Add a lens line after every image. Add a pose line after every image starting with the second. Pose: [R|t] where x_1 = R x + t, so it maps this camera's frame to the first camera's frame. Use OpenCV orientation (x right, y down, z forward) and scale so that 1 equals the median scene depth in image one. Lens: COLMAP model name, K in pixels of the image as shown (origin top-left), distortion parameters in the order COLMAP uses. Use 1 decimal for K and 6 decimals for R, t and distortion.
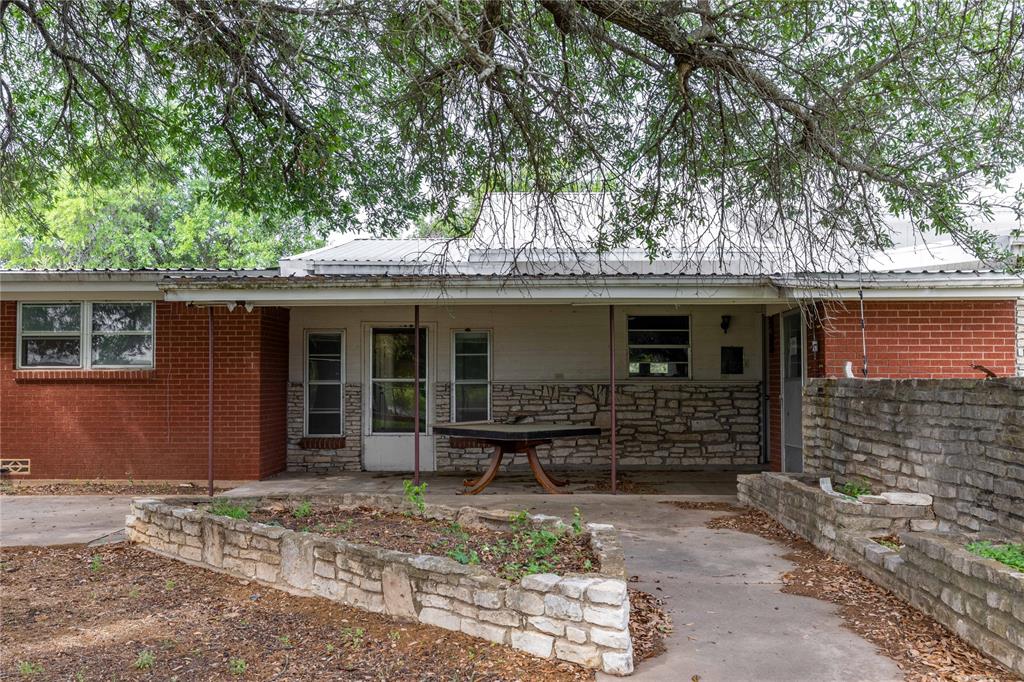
lens RADIAL K [[1002.0, 0, 513.6], [0, 1002.0, 341.9], [0, 0, 1]] dist [-0.026031, 0.000000]
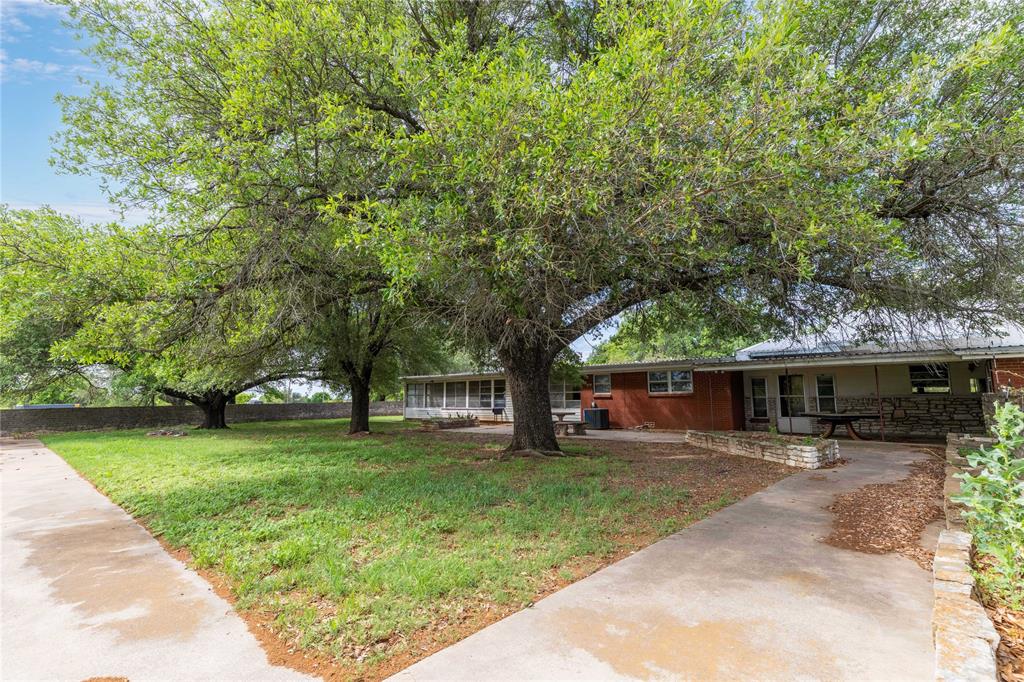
lens RADIAL K [[456.0, 0, 515.2], [0, 456.0, 340.3], [0, 0, 1]] dist [-0.002661, -0.000299]
pose [[0.748660, -0.086710, -0.657259, 0.145944], [0.028366, 0.994691, -0.098915, -0.008659], [0.662347, 0.055410, 0.747146, -0.362586]]
